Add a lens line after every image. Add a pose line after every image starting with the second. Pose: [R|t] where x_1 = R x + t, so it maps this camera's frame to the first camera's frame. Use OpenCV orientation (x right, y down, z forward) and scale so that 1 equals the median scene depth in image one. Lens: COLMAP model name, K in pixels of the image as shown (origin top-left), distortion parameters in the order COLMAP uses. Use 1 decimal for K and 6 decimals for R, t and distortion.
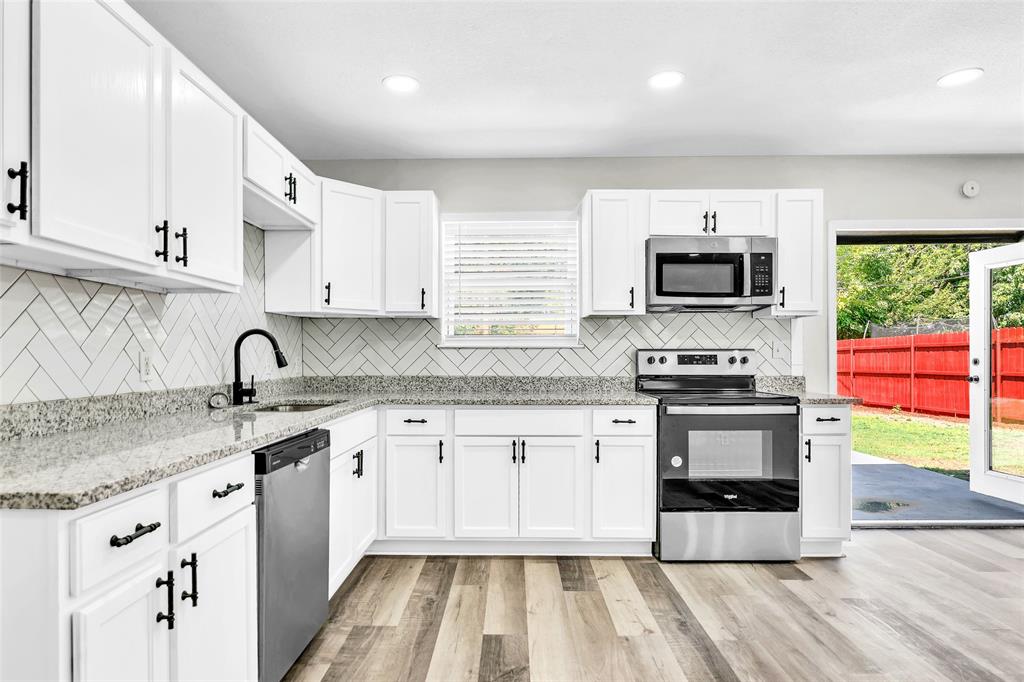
lens RADIAL K [[591.9, 0, 504.4], [0, 591.9, 356.4], [0, 0, 1]] dist [-0.001756, -0.001133]
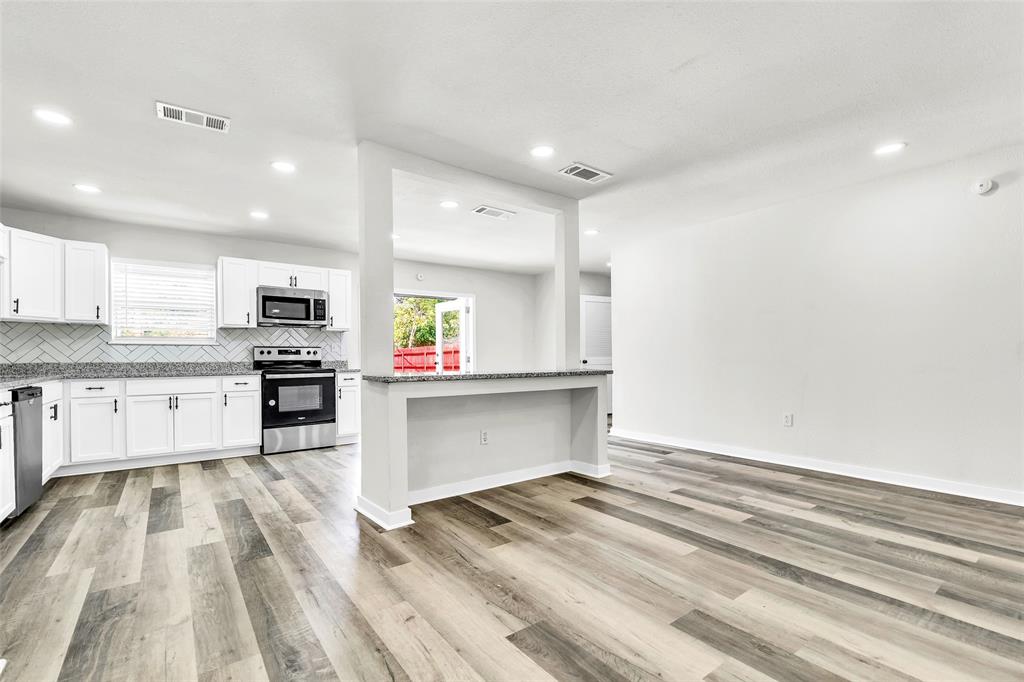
lens RADIAL K [[453.6, 0, 509.6], [0, 453.6, 360.6], [0, 0, 1]] dist [-0.014619, 0.000066]
pose [[0.787335, -0.007544, 0.616479, -0.011961], [0.006671, 0.999971, 0.003716, 0.035974], [-0.616489, 0.001187, 0.787363, -0.654115]]
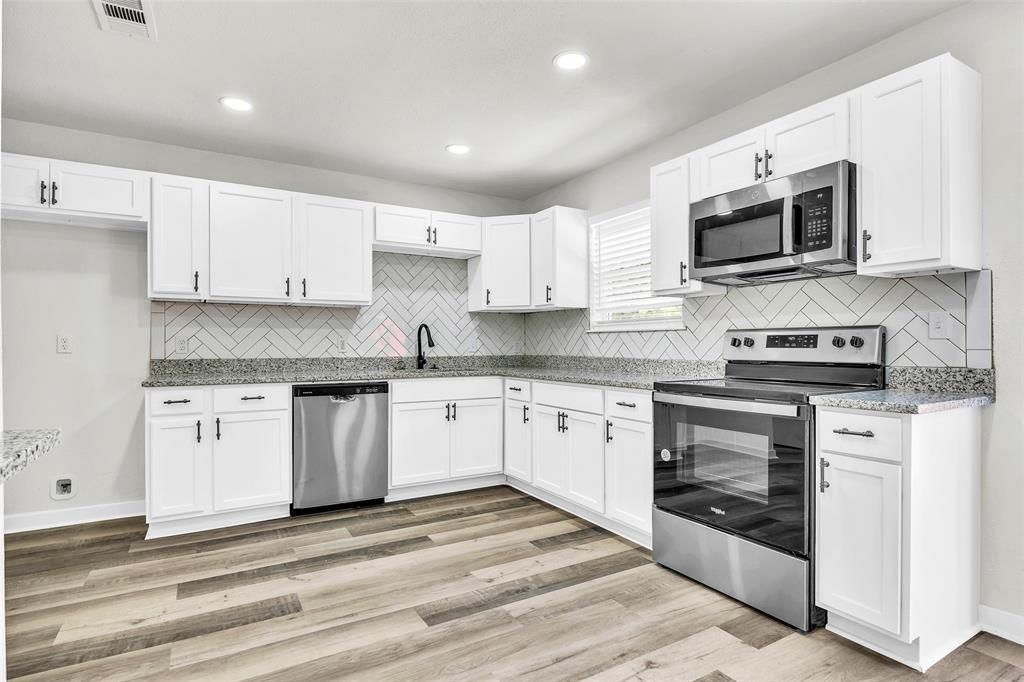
lens RADIAL K [[519.1, 0, 501.6], [0, 519.1, 345.2], [0, 0, 1]] dist [-0.004461, -0.001197]
pose [[0.514173, 0.000296, -0.857687, 0.811756], [0.000564, 1.000000, 0.000683, 0.011018], [0.857687, -0.000834, 0.514172, 0.376555]]
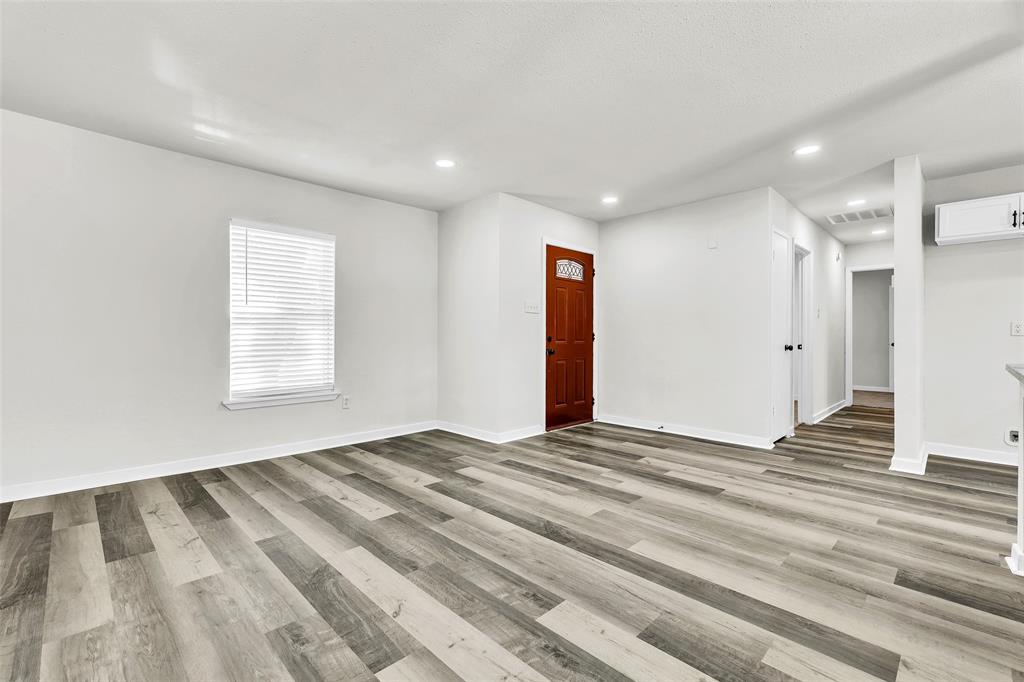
lens RADIAL K [[456.8, 0, 498.4], [0, 456.8, 334.3], [0, 0, 1]] dist [0.001959, 0.000354]
pose [[-0.701746, -0.004450, -0.712413, 1.276629], [-0.005115, 0.999986, -0.001208, 0.028348], [0.712408, 0.002797, -0.701760, 0.060390]]
